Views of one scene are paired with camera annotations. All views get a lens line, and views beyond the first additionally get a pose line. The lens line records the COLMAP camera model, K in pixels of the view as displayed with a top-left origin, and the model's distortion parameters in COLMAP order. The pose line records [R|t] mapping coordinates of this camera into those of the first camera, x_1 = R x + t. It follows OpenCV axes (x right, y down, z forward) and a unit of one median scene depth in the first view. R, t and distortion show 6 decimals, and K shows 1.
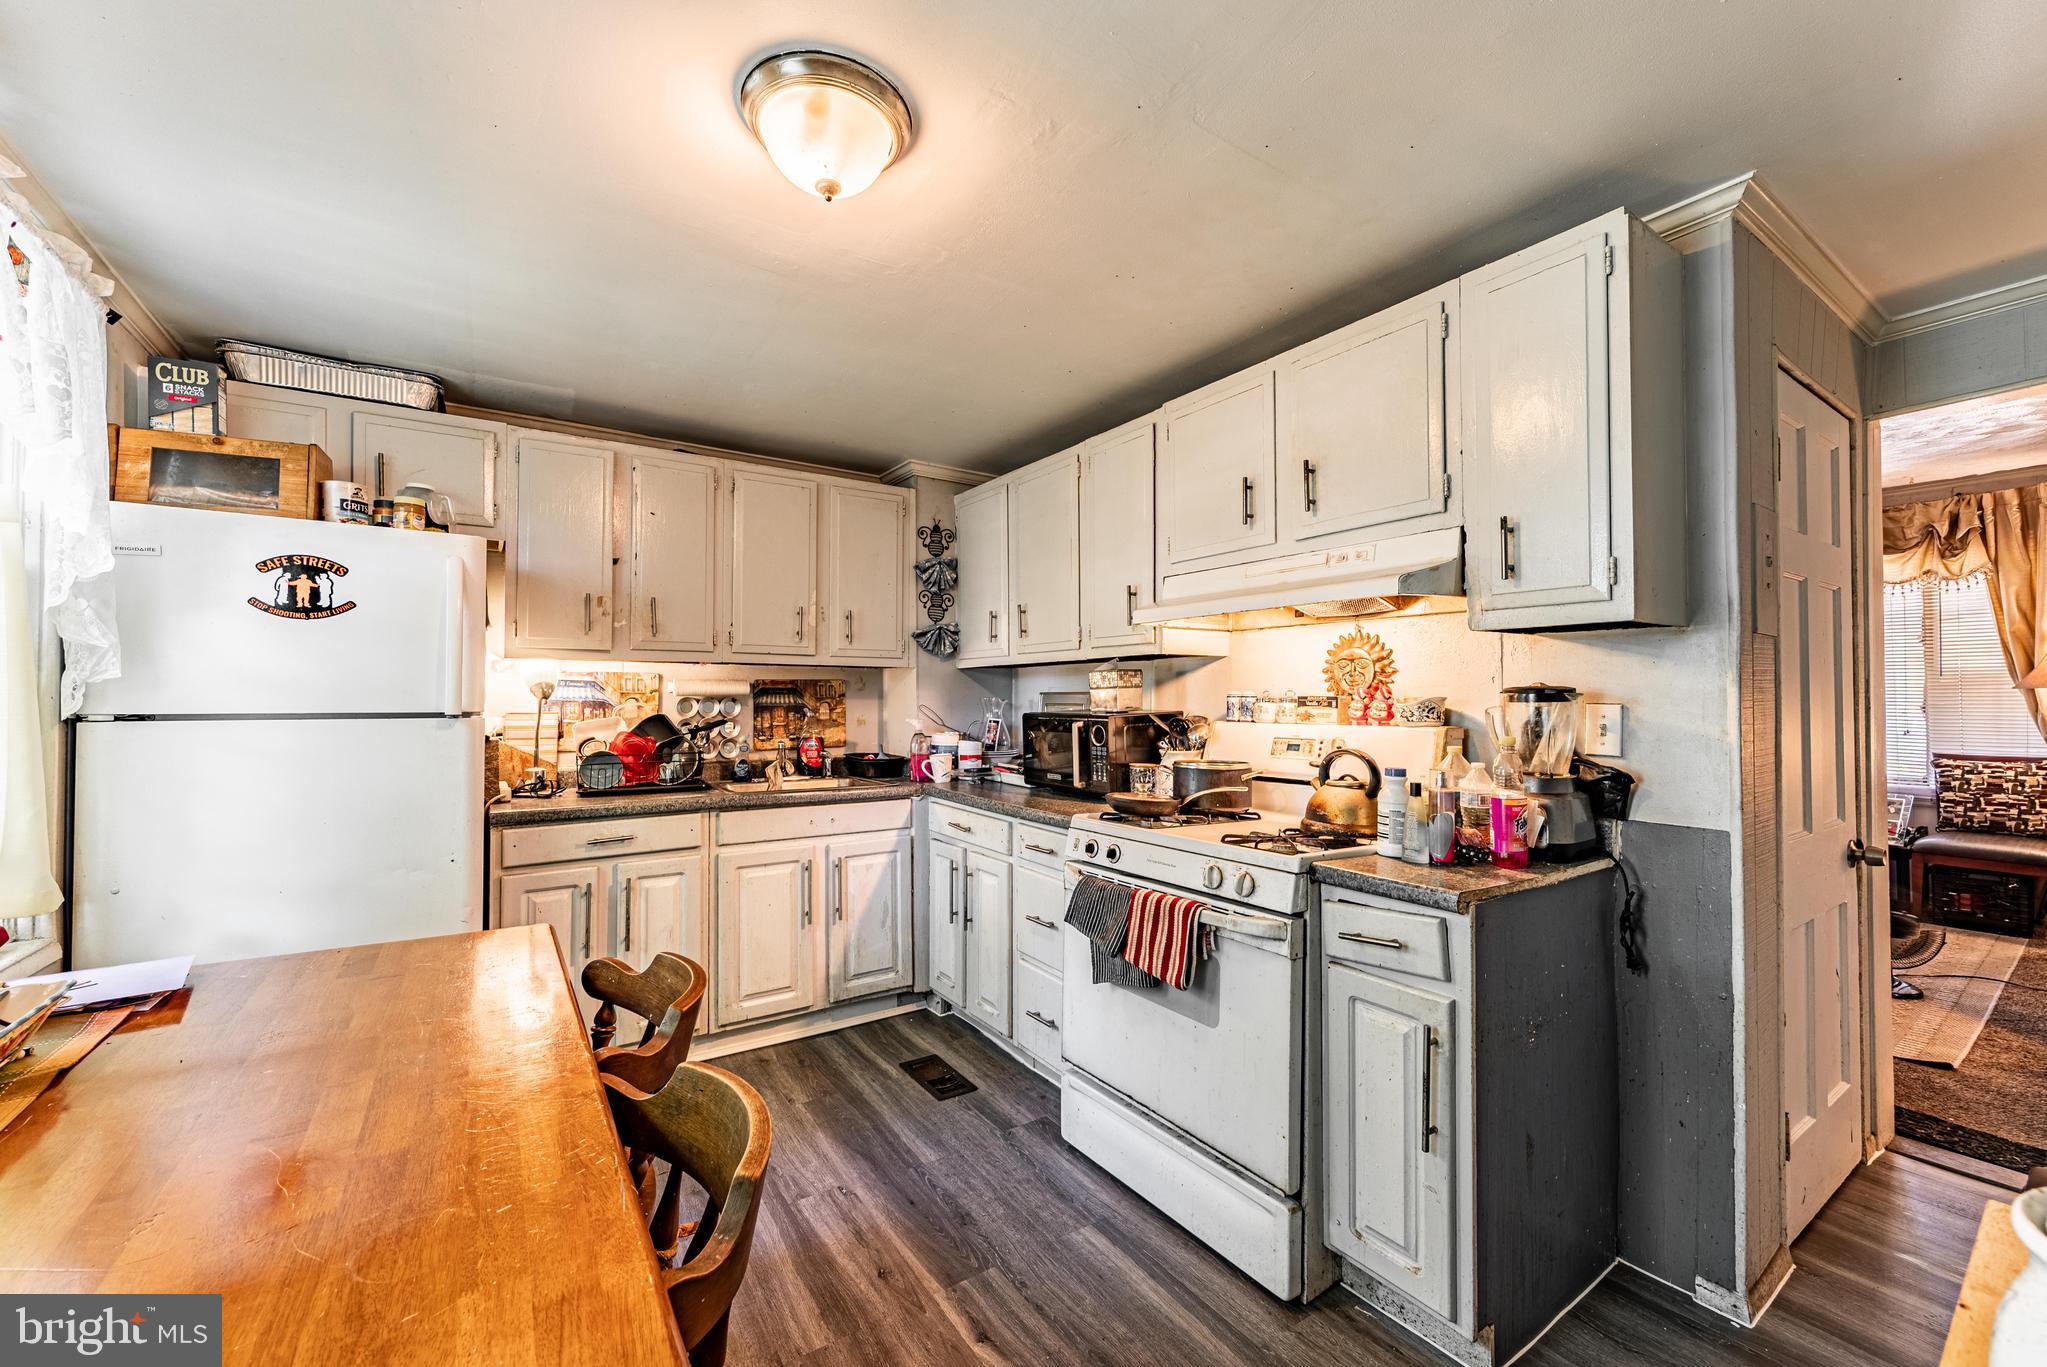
lens RADIAL K [[807.4, 0, 1022.9], [0, 807.4, 686.5], [0, 0, 1]] dist [-0.000524, 0.000201]
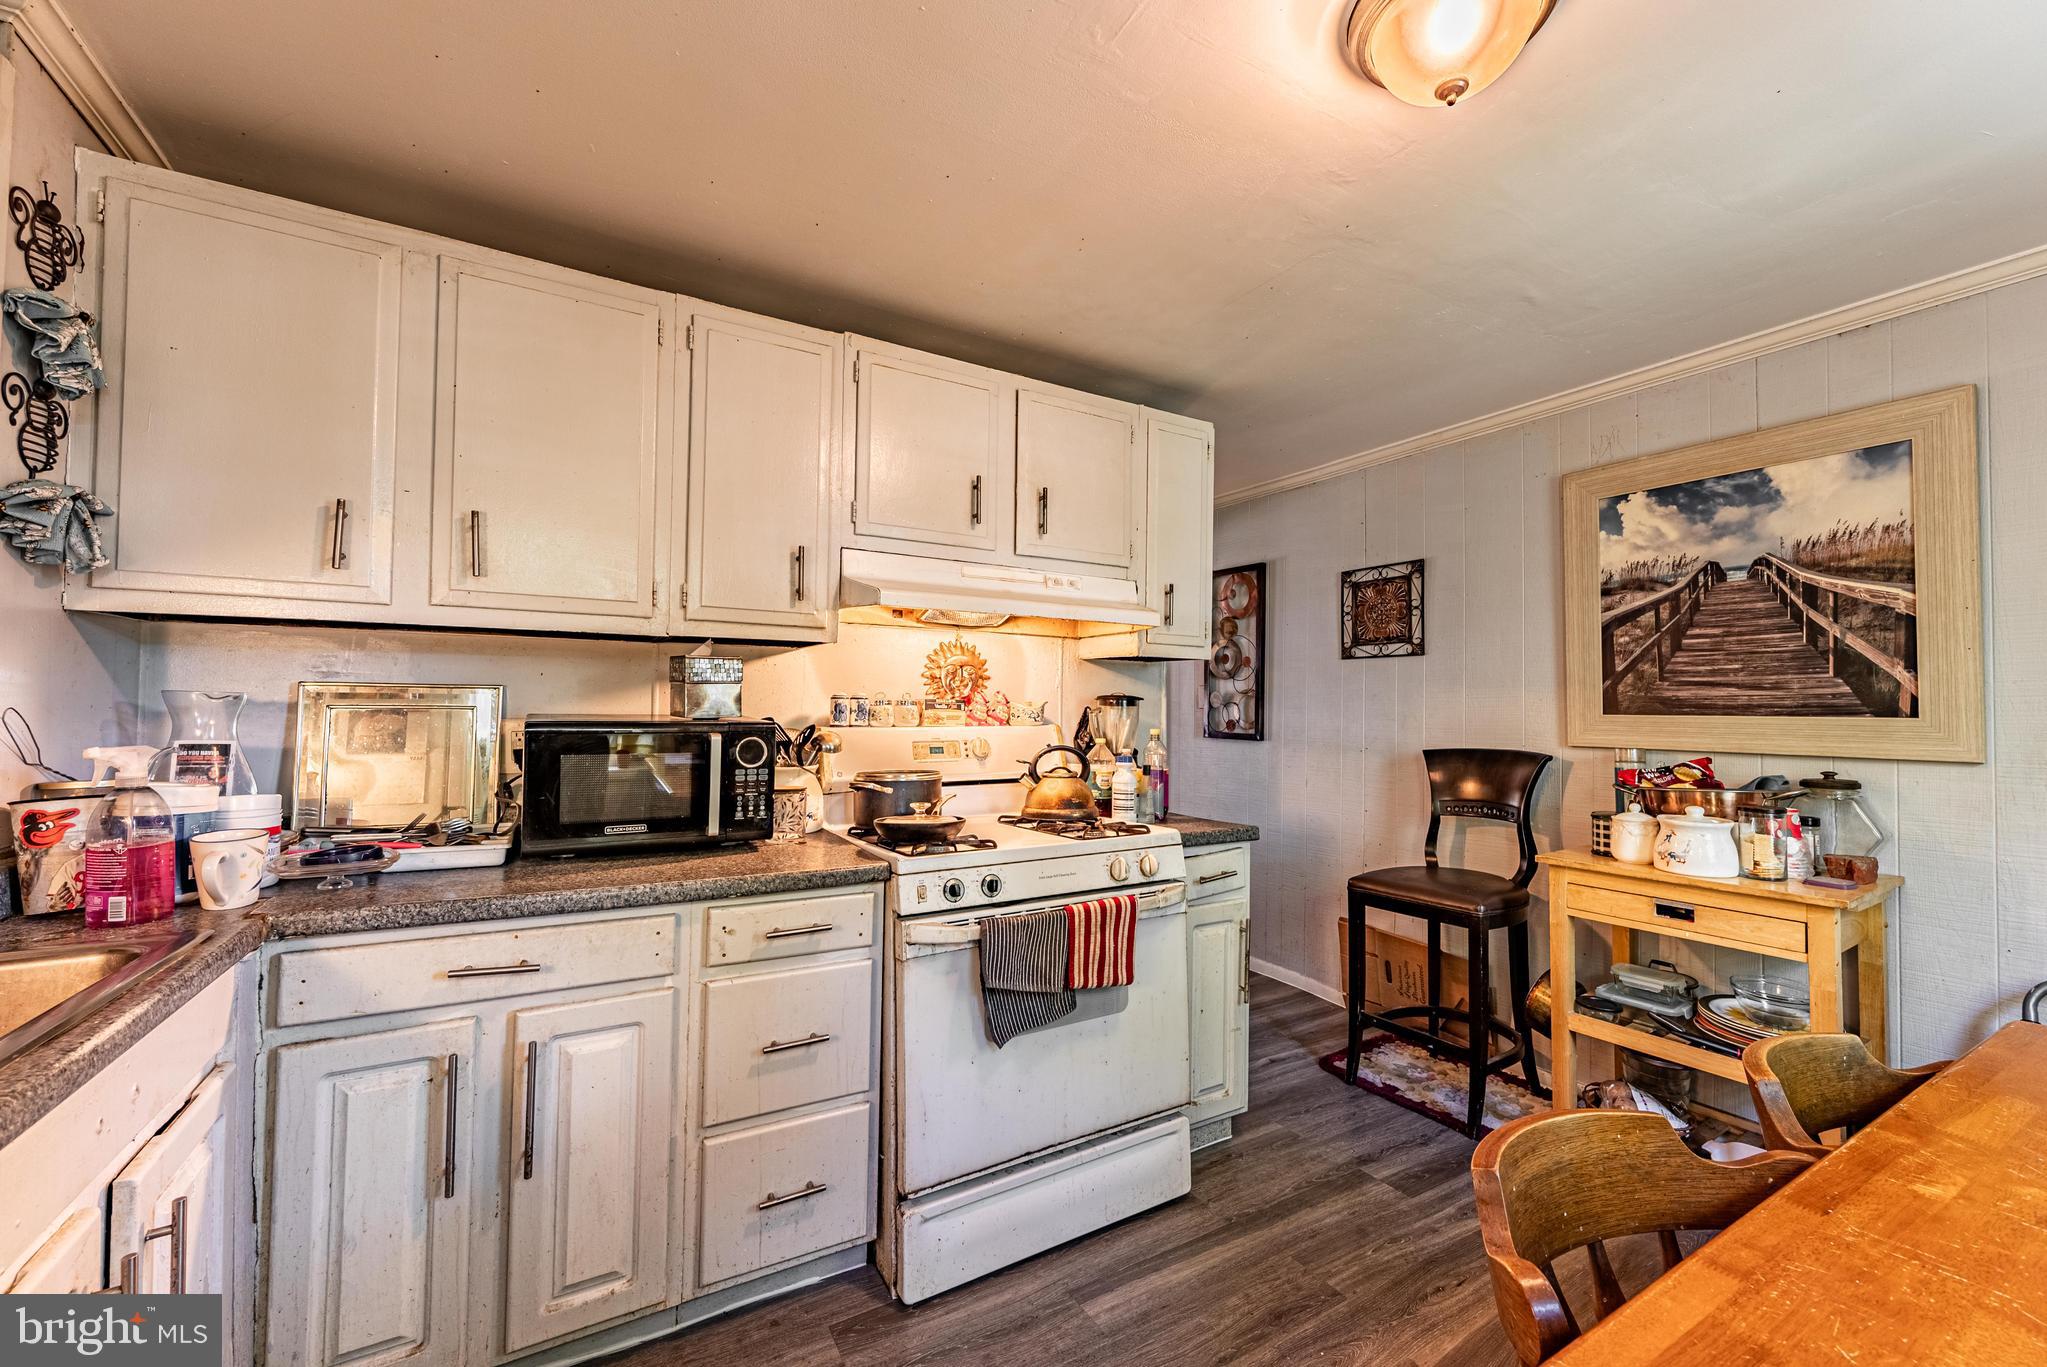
lens RADIAL K [[807.4, 0, 1022.9], [0, 807.4, 686.5], [0, 0, 1]] dist [-0.000524, 0.000201]
pose [[0.061916, 0.026276, 0.997735, -0.557506], [-0.023462, 0.999415, -0.024864, 0.015948], [-0.997806, -0.021870, 0.062496, 0.706759]]
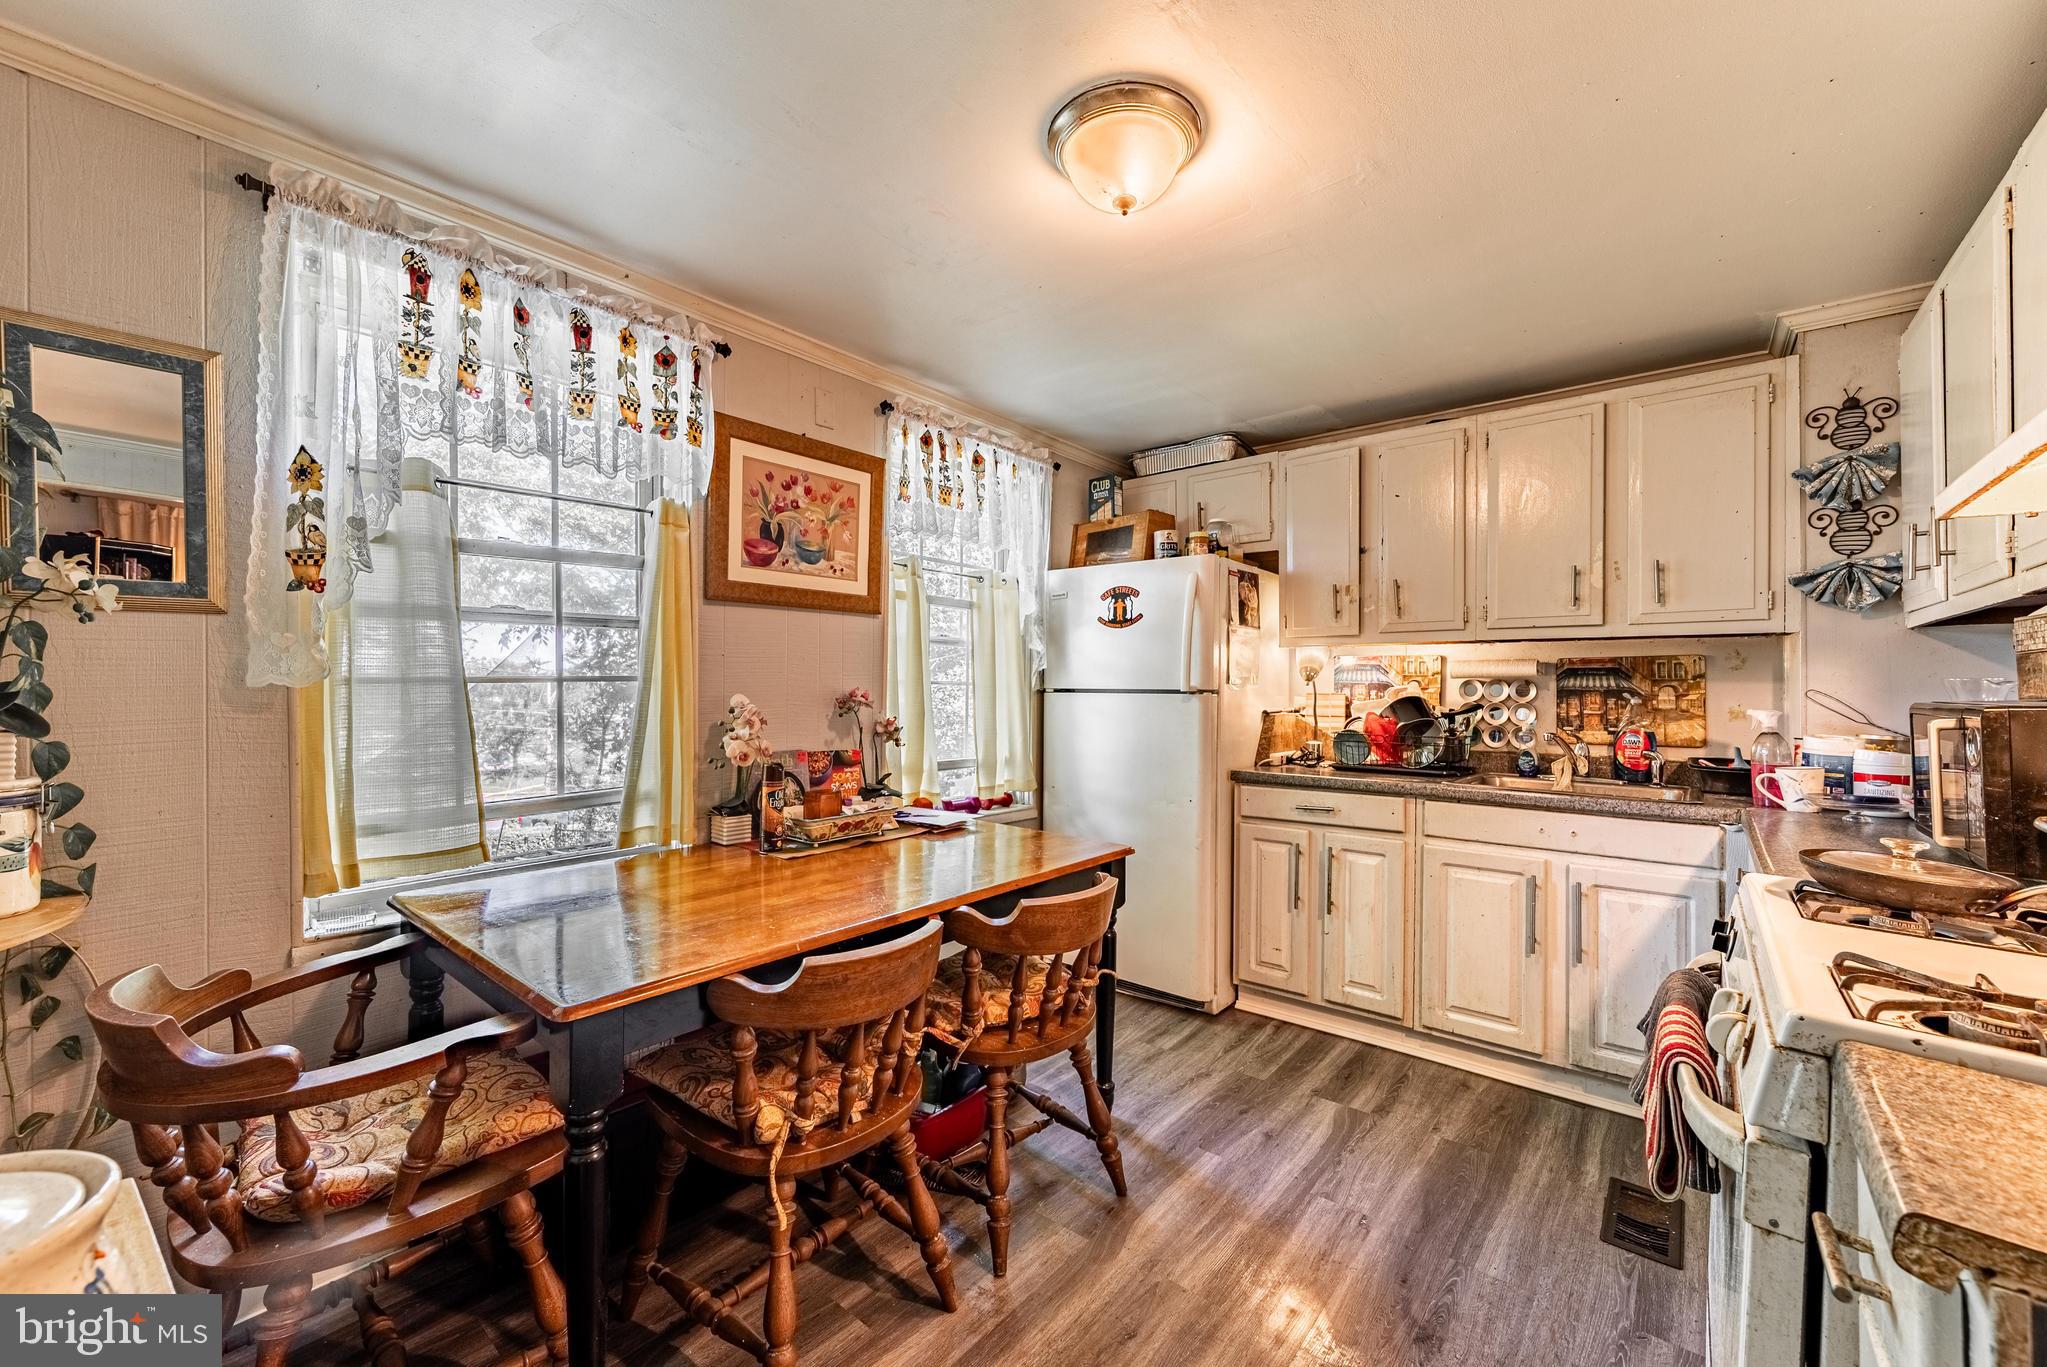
lens RADIAL K [[807.4, 0, 1022.9], [0, 807.4, 686.5], [0, 0, 1]] dist [-0.000524, 0.000201]
pose [[0.284402, 0.000858, -0.958705, 0.392703], [0.009275, 0.999950, 0.003646, 0.015395], [0.958660, -0.009929, 0.284380, 0.283645]]
